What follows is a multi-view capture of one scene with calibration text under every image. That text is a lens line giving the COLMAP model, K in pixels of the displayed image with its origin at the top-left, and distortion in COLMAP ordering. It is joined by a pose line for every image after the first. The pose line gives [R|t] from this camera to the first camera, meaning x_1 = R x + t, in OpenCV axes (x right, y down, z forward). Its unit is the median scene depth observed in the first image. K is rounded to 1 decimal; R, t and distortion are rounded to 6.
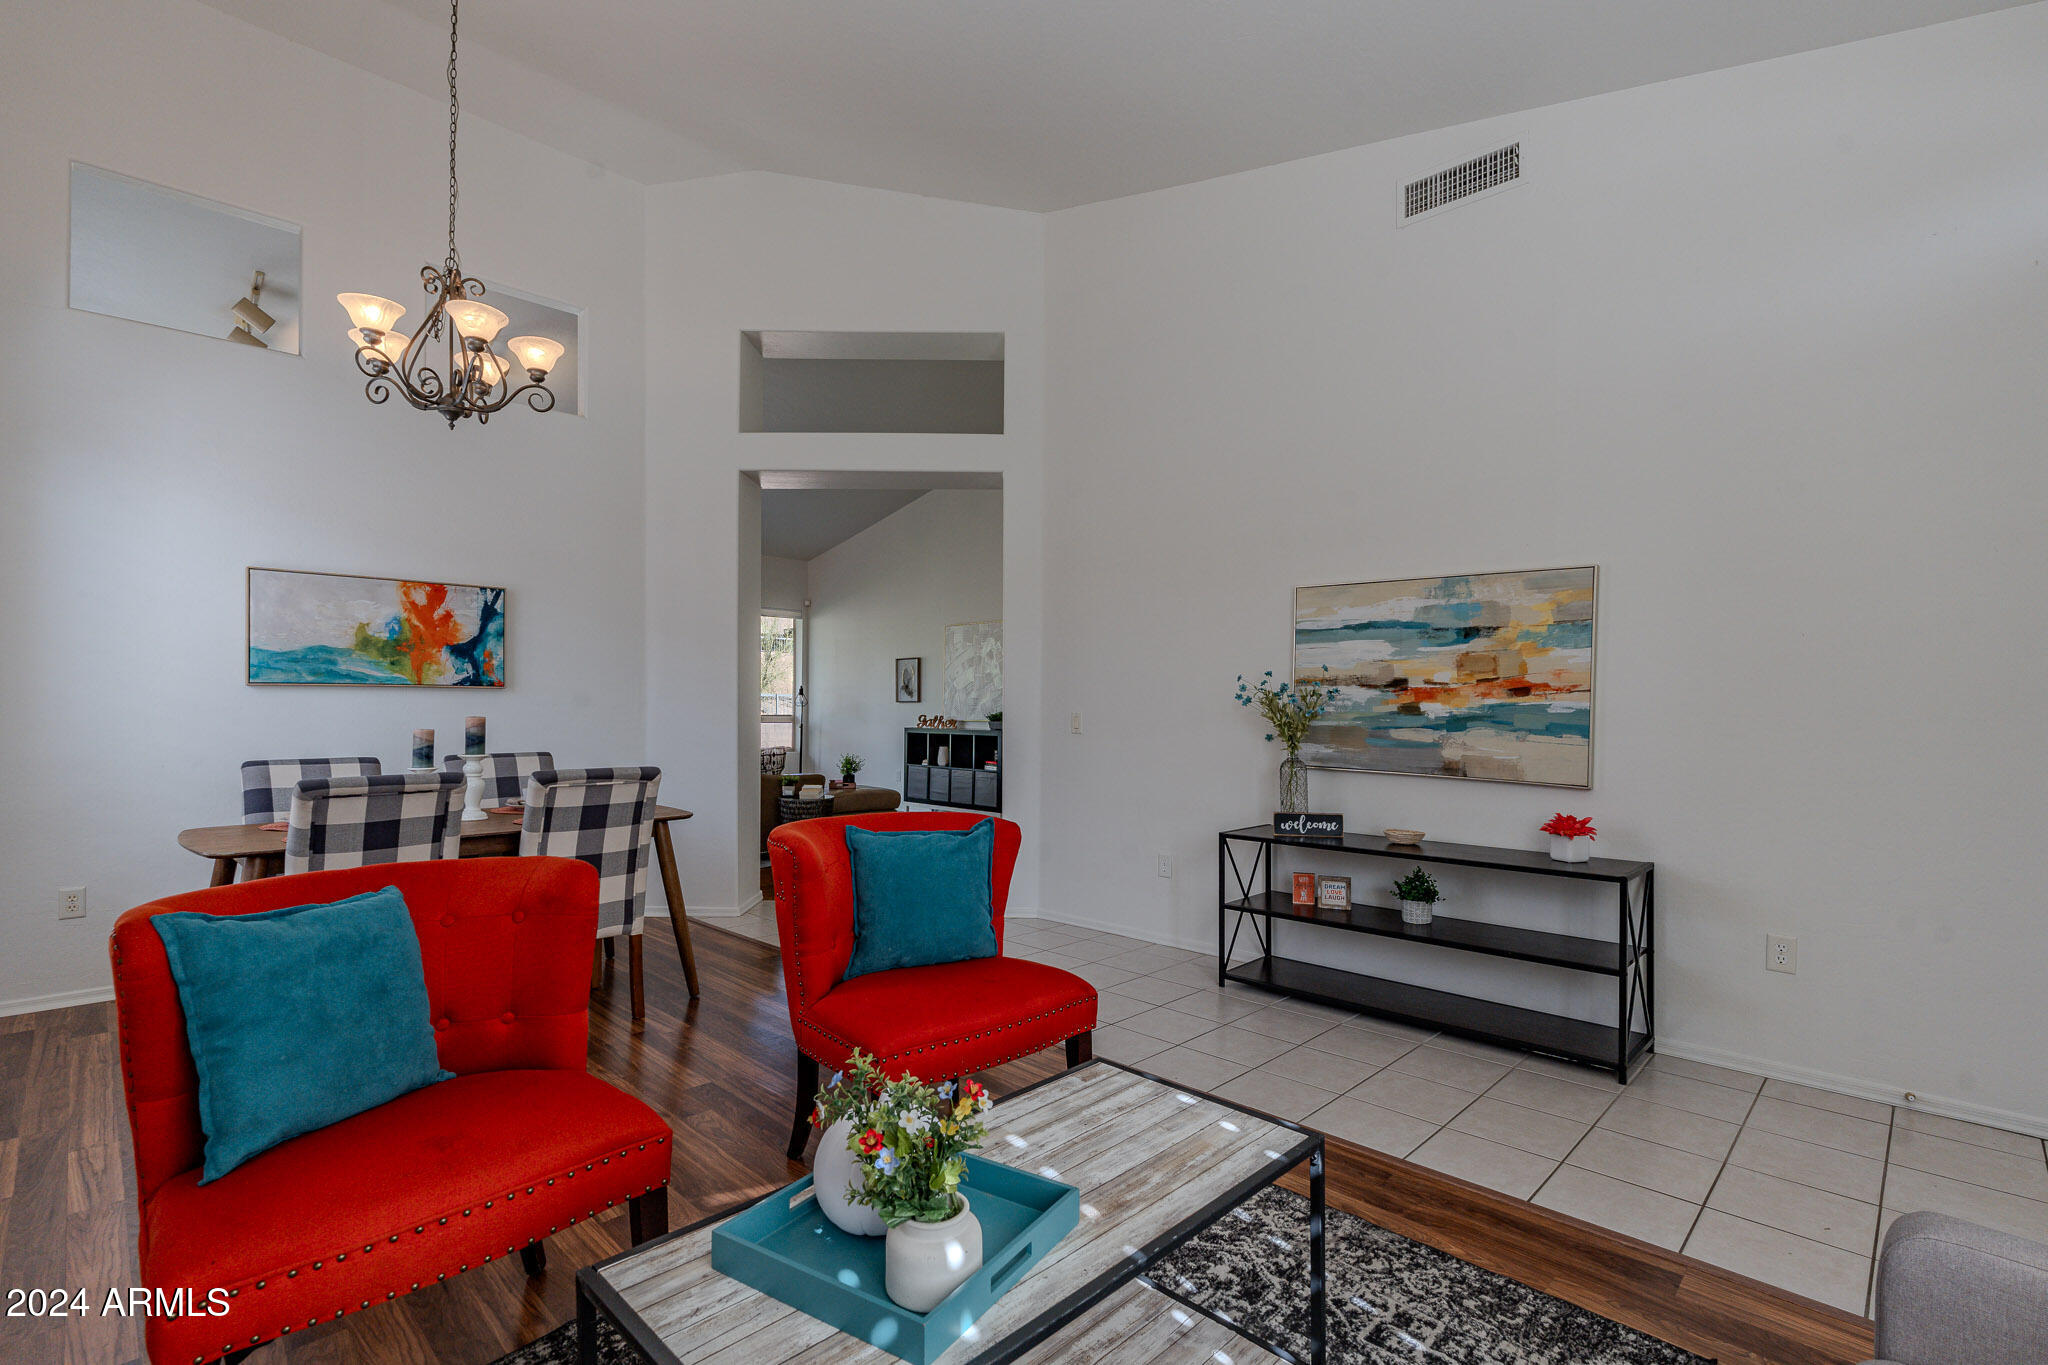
lens RADIAL K [[964.6, 0, 1021.9], [0, 964.6, 706.8], [0, 0, 1]] dist [0.001696, -0.000227]
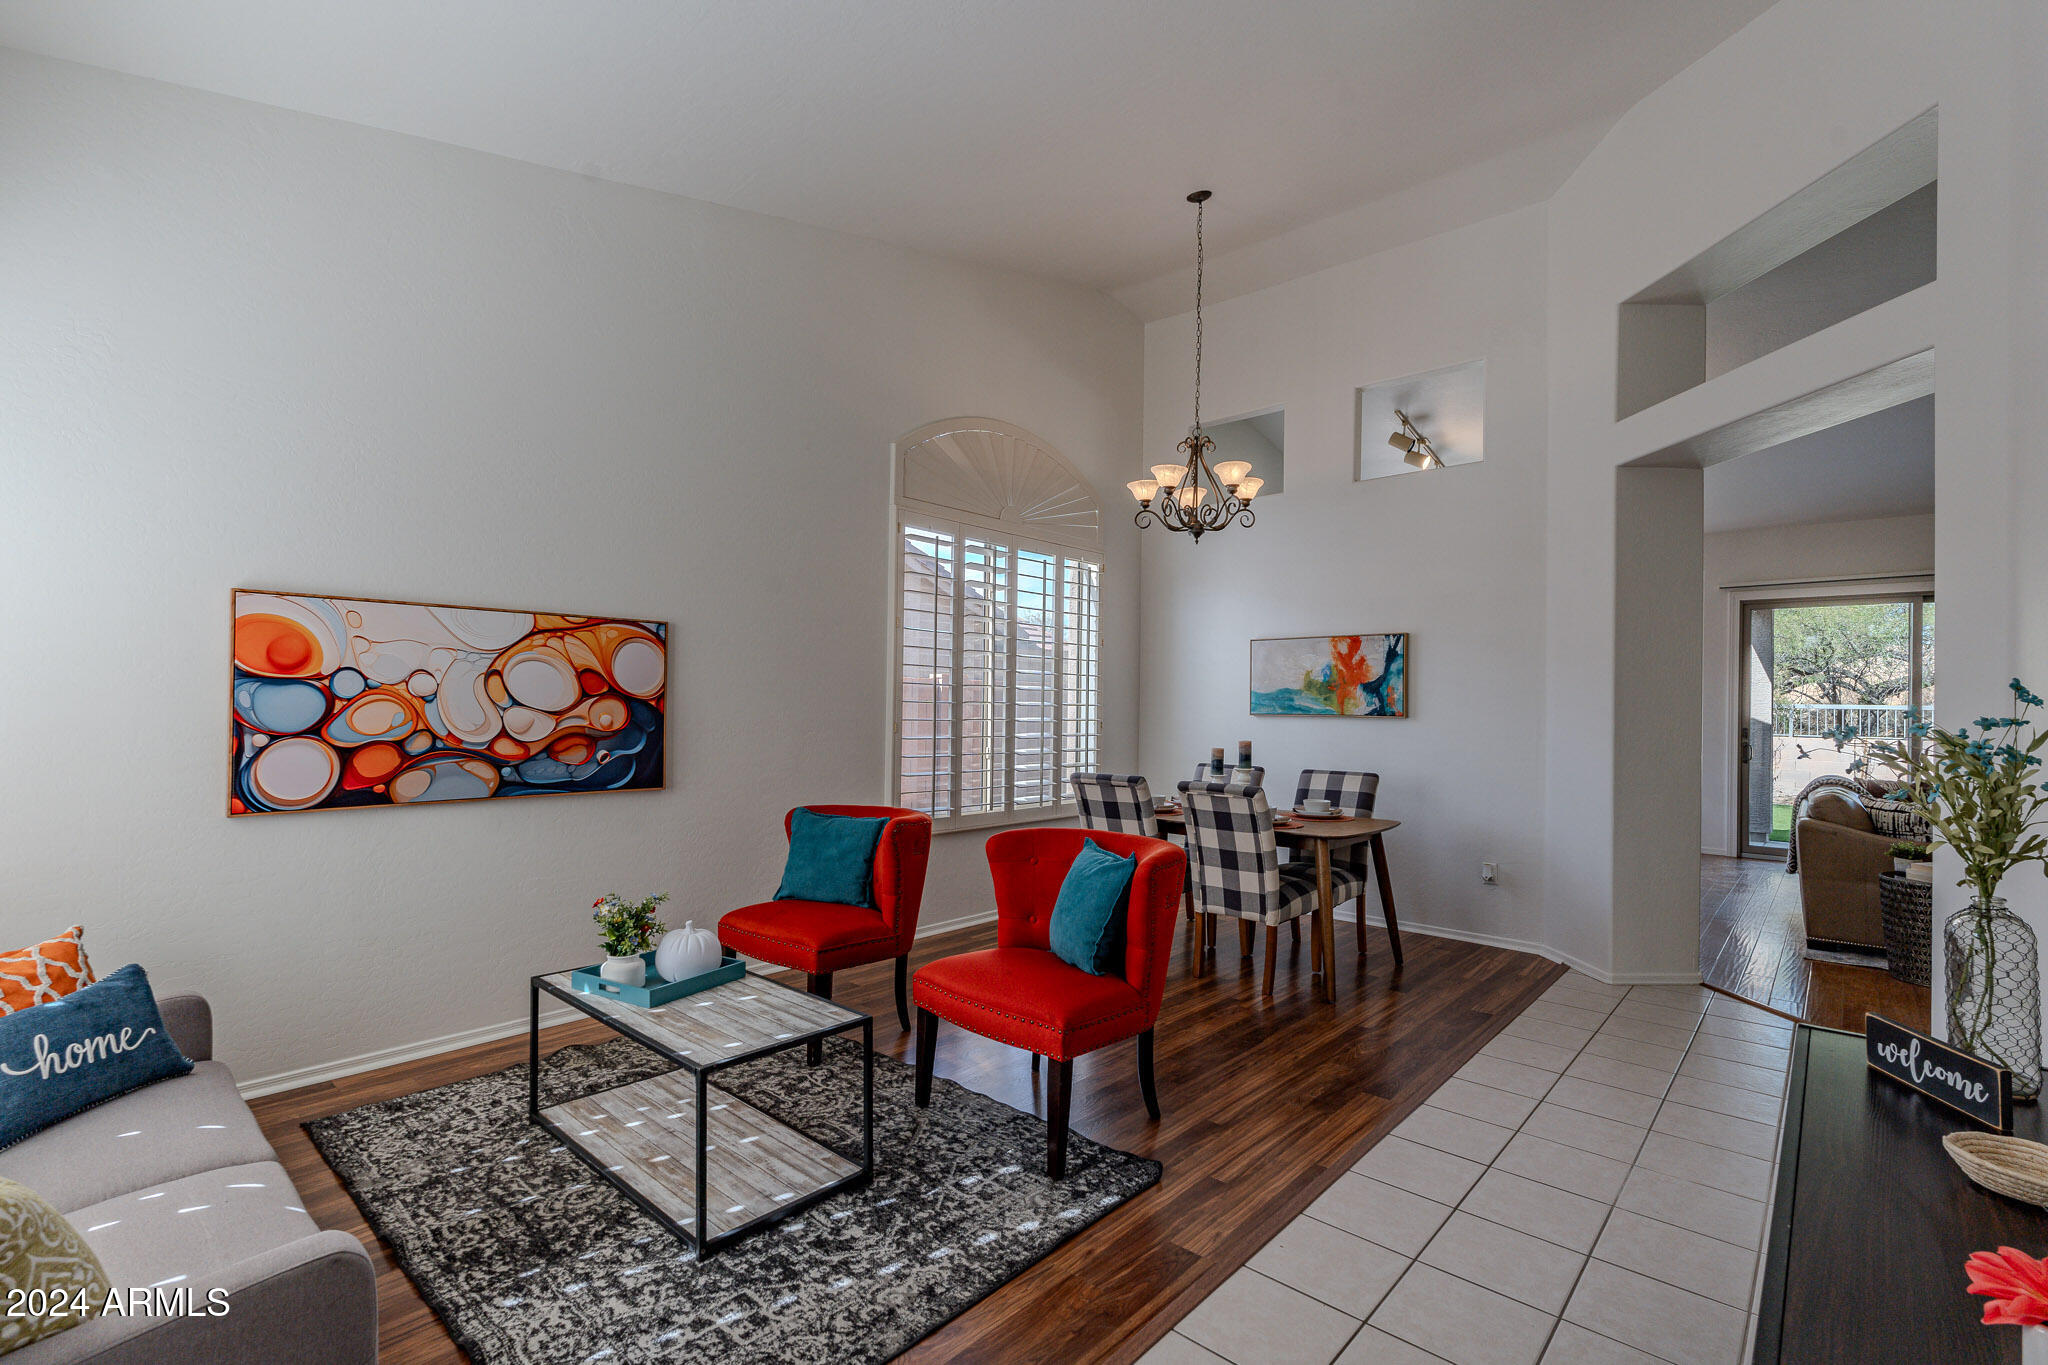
lens RADIAL K [[935.0, 0, 1025.7], [0, 935.0, 704.6], [0, 0, 1]] dist [0.003439, -0.000028]
pose [[0.021156, -0.004301, -0.999767, 0.660066], [-0.011836, 0.999920, -0.004553, -0.027528], [0.999706, 0.011930, 0.021103, 0.572983]]
